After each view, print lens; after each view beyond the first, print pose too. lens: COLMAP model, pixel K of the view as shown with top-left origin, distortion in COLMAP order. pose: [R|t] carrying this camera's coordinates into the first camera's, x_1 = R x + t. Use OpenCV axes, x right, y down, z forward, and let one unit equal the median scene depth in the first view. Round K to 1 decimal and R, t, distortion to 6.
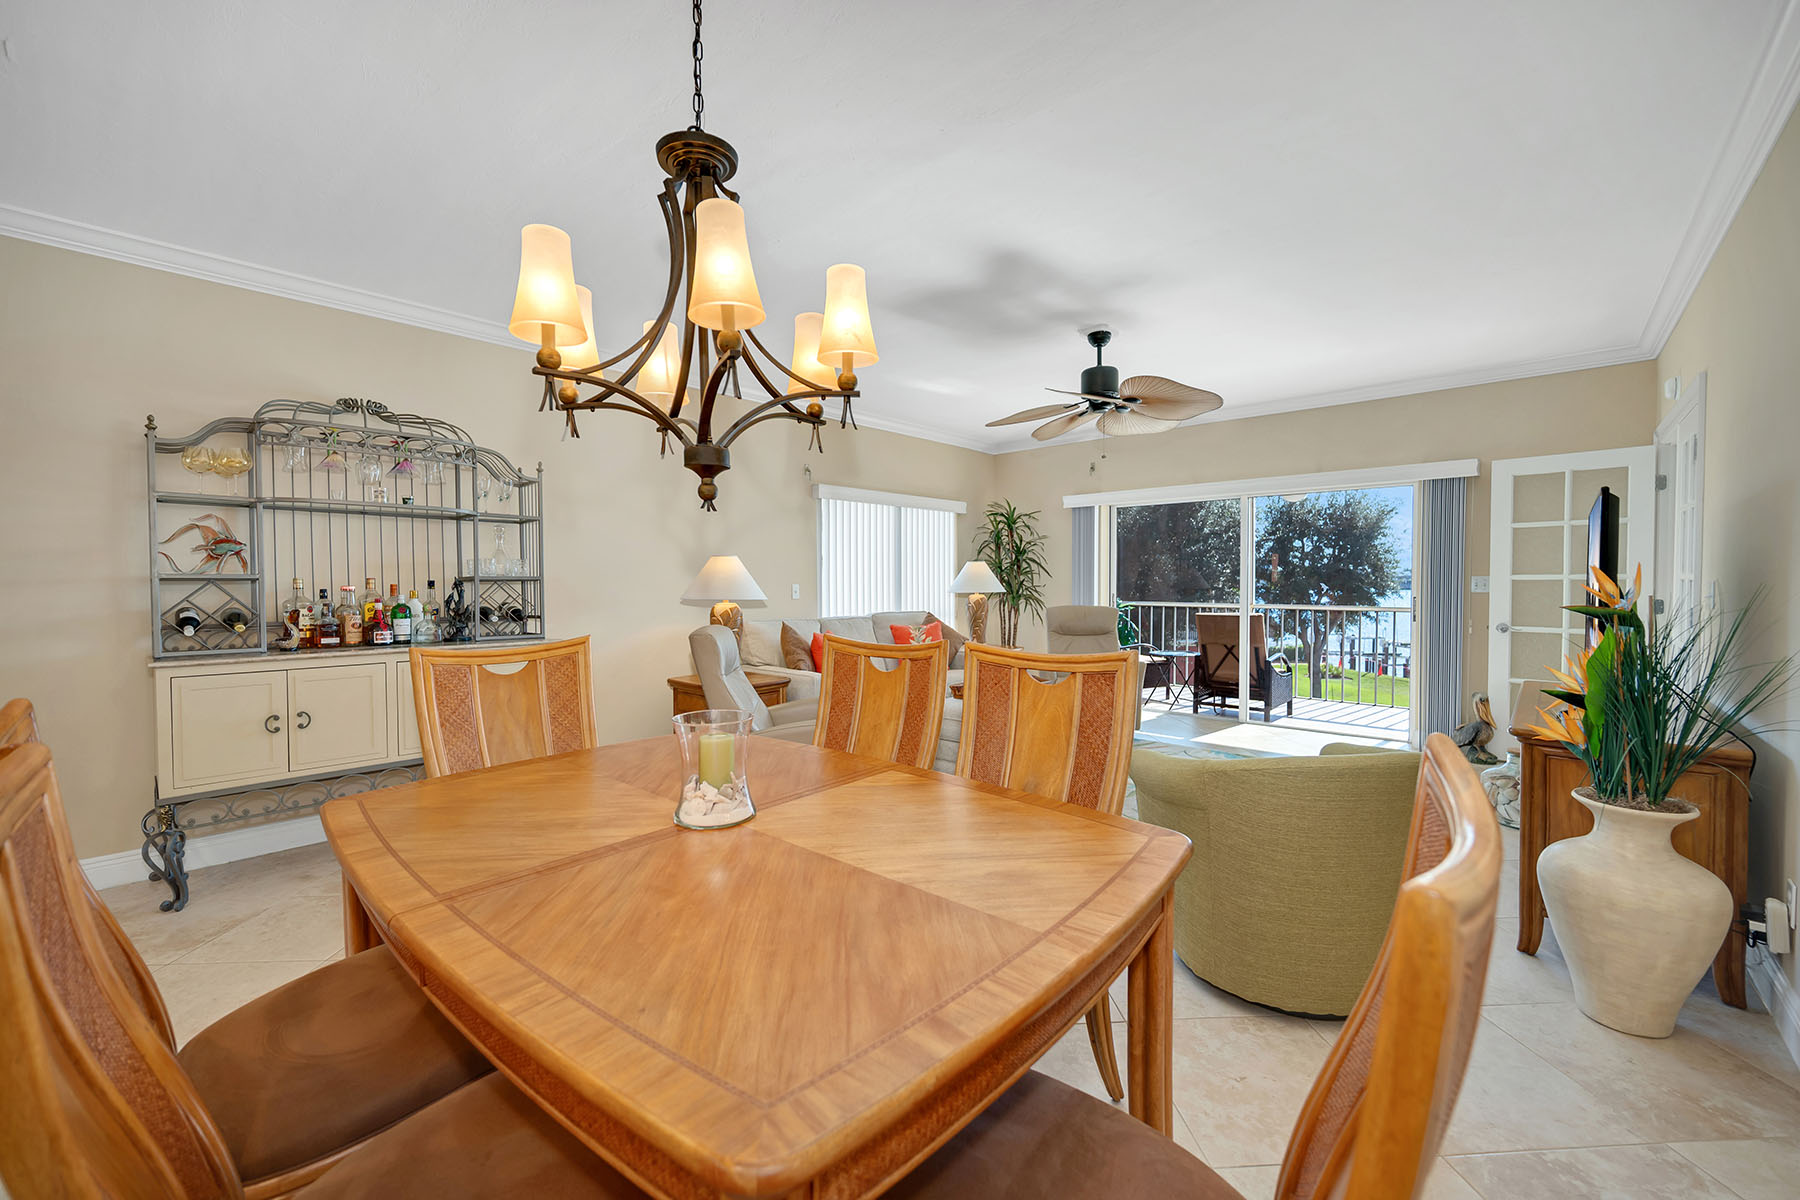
lens RADIAL K [[720.5, 0, 909.0], [0, 720.5, 595.4], [0, 0, 1]] dist [-0.001689, -0.000337]
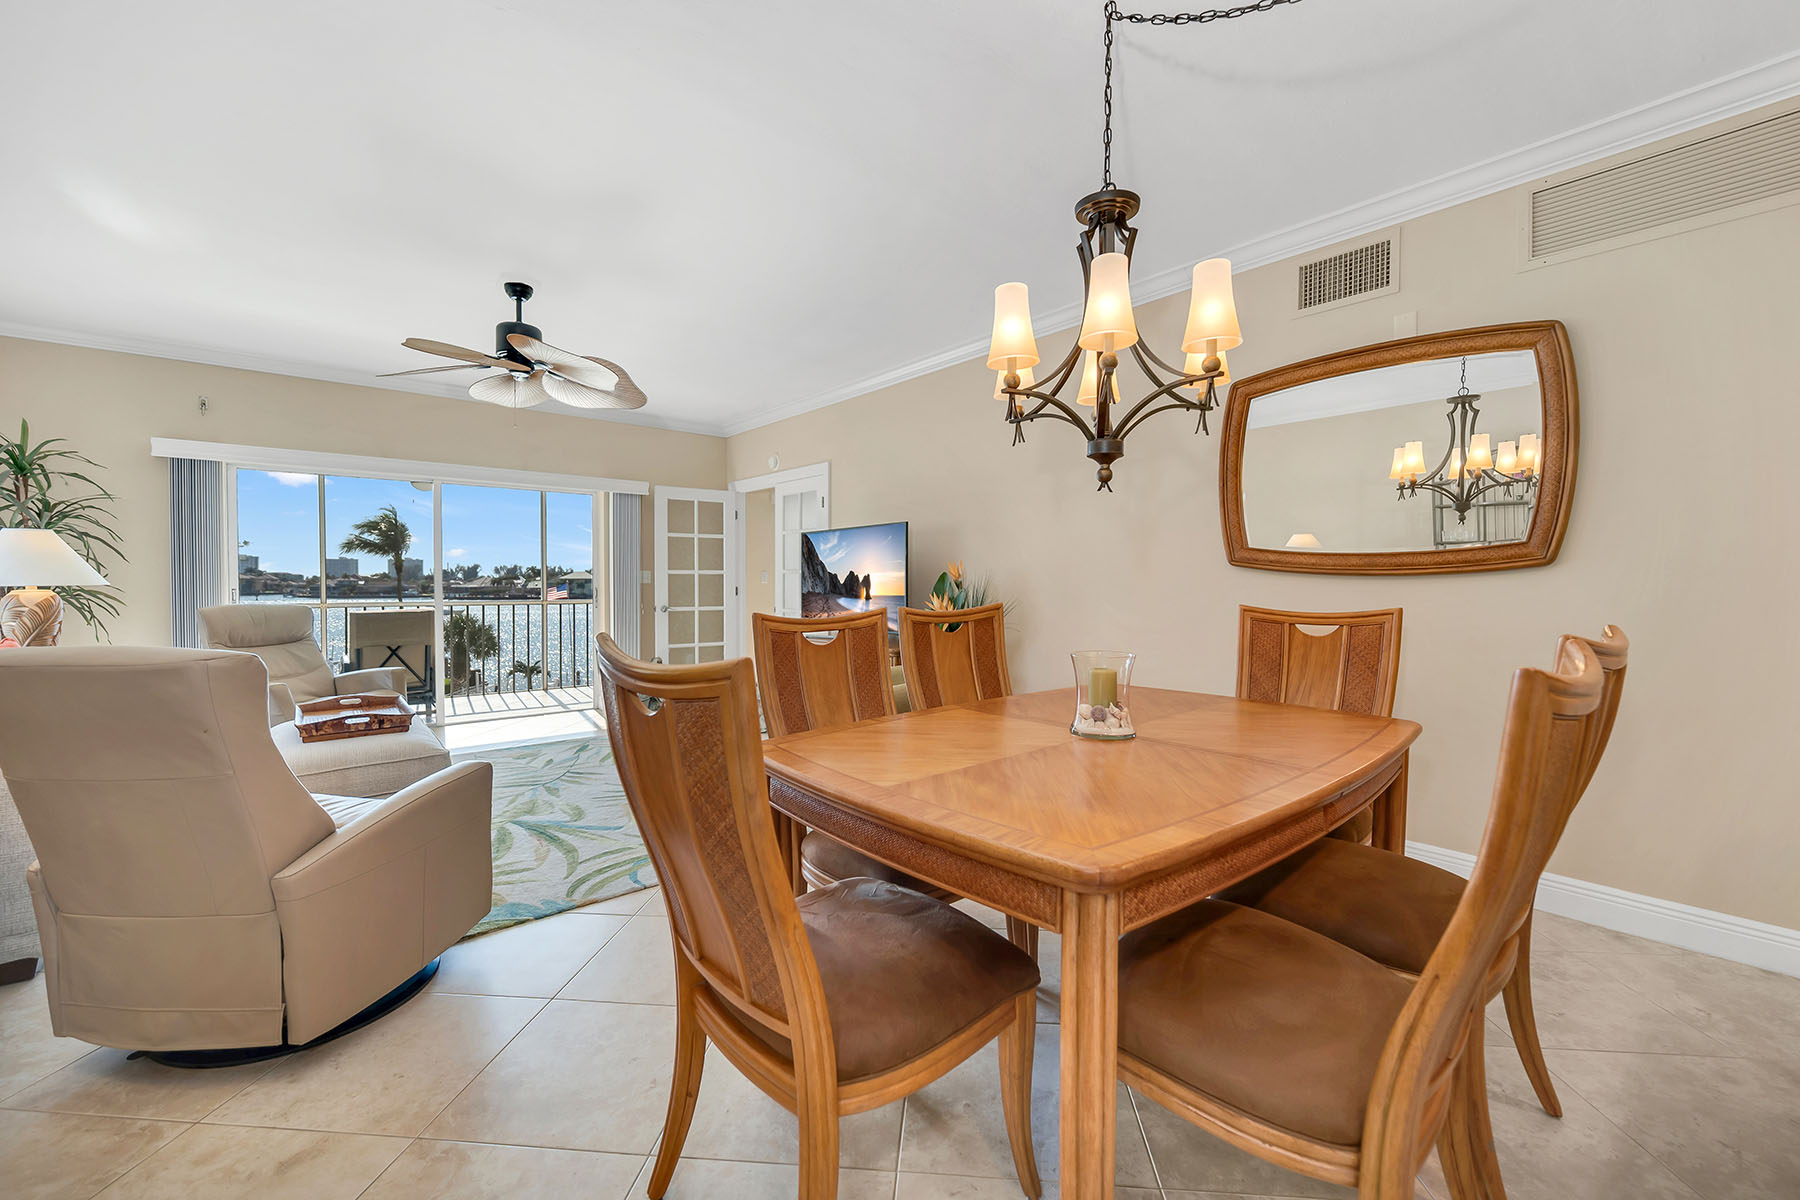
lens RADIAL K [[719.9, 0, 898.5], [0, 719.9, 596.7], [0, 0, 1]] dist [-0.002388, 0.000058]
pose [[0.148041, -0.014712, 0.988872, -0.325354], [0.018347, 0.999758, 0.012128, 0.009409], [-0.988811, 0.016347, 0.148275, 0.247417]]
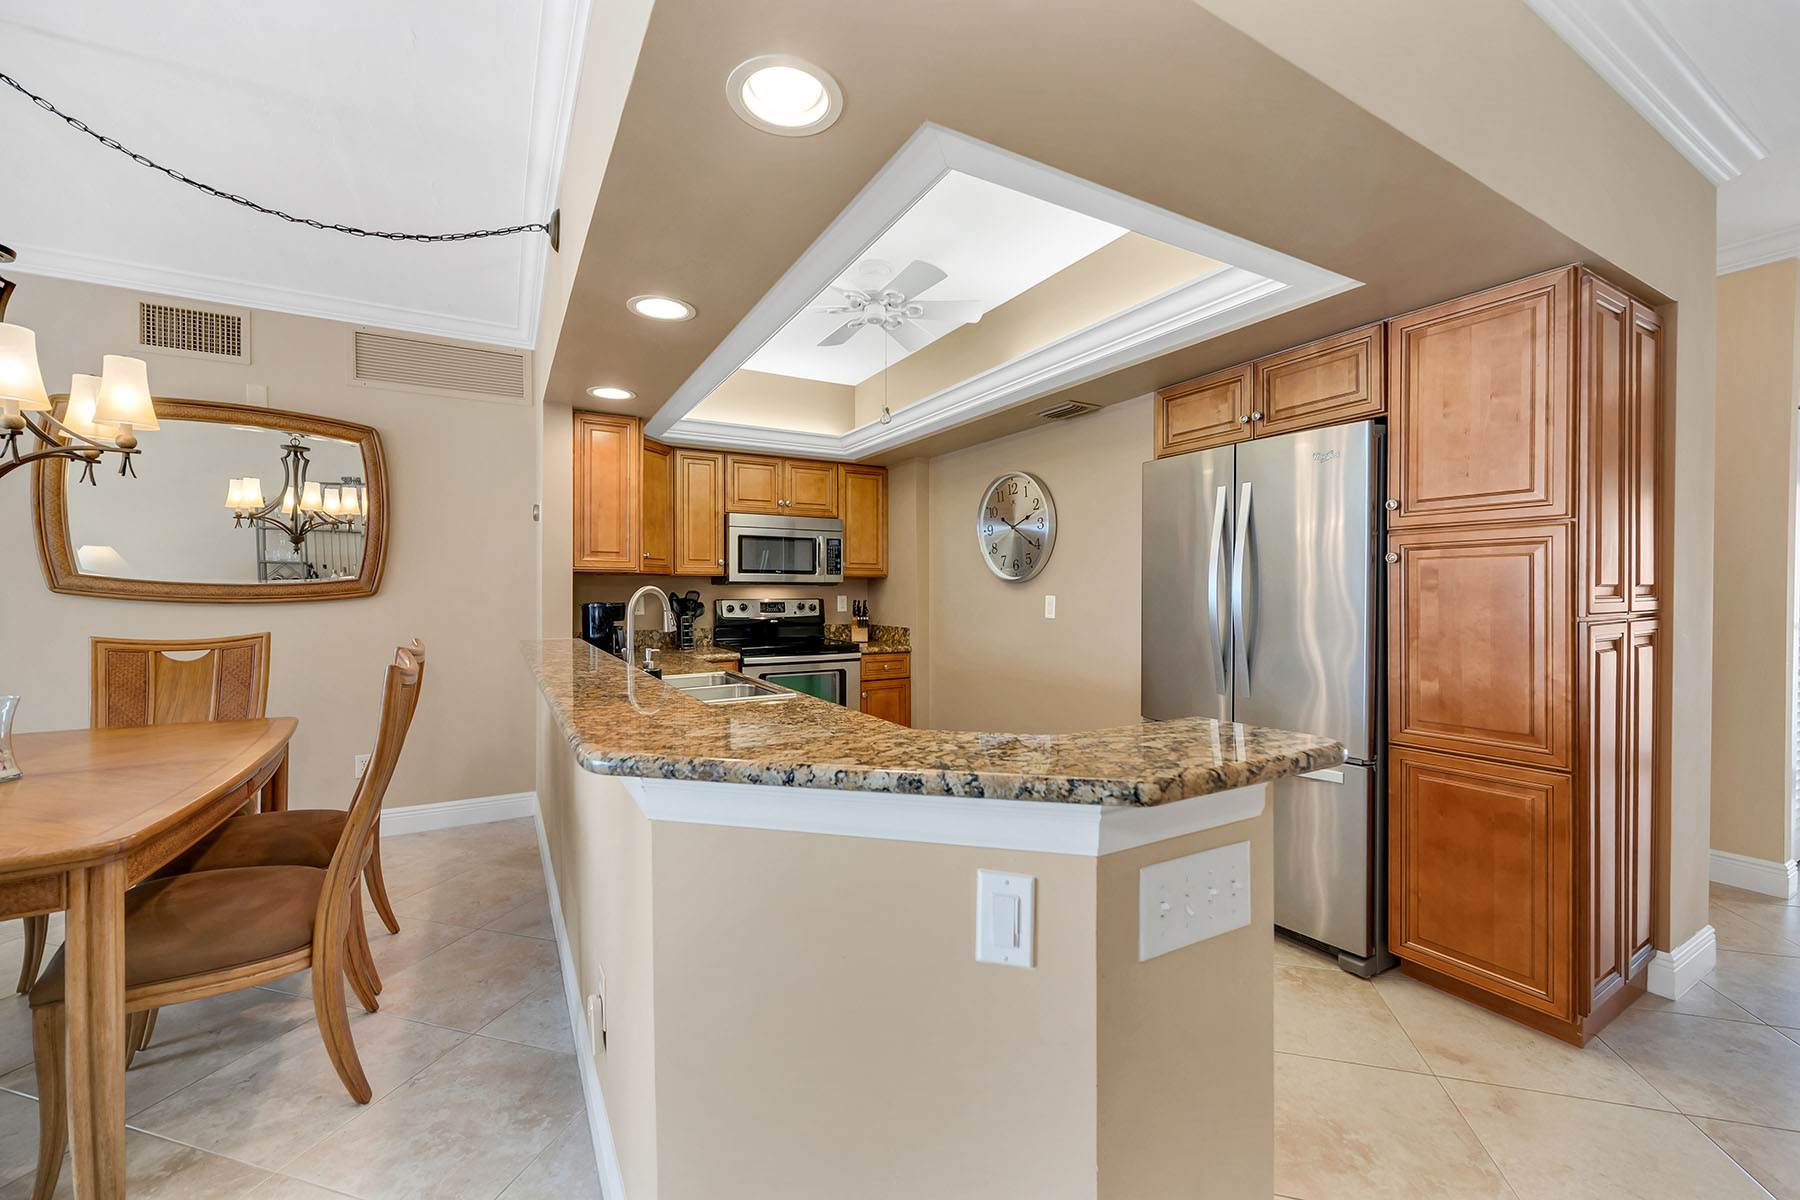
lens RADIAL K [[716.8, 0, 902.5], [0, 716.8, 601.1], [0, 0, 1]] dist [-0.000964, -0.000174]
pose [[-0.947119, 0.000958, 0.320880, -0.450955], [0.011803, 0.999423, 0.031854, -0.004591], [-0.320664, 0.033957, -0.946584, 0.347427]]
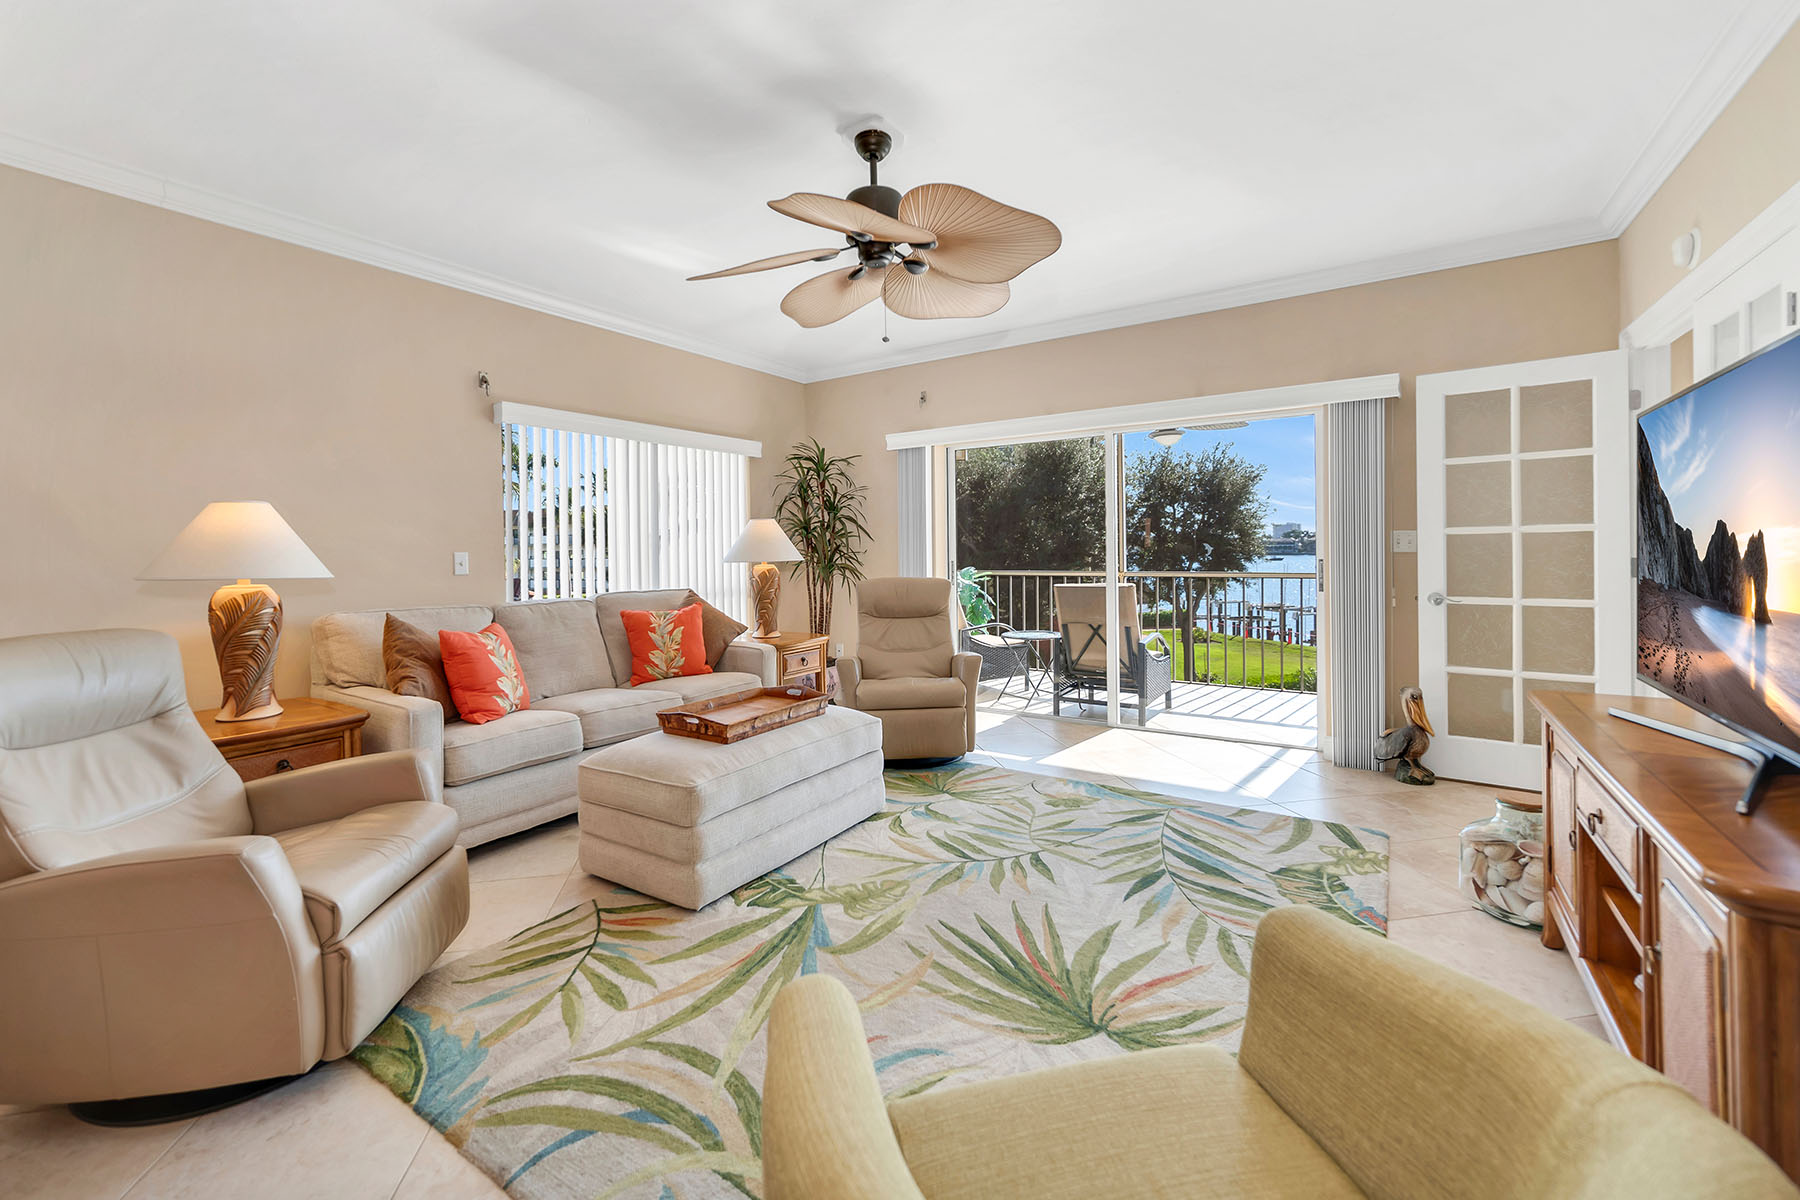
lens RADIAL K [[734.1, 0, 903.0], [0, 734.1, 555.4], [0, 0, 1]] dist [-0.000388, -0.000415]
pose [[0.989089, -0.011655, 0.146858, 0.115860], [0.013891, 0.999803, -0.014211, 0.002055], [-0.146664, 0.016096, 0.989055, 0.227954]]
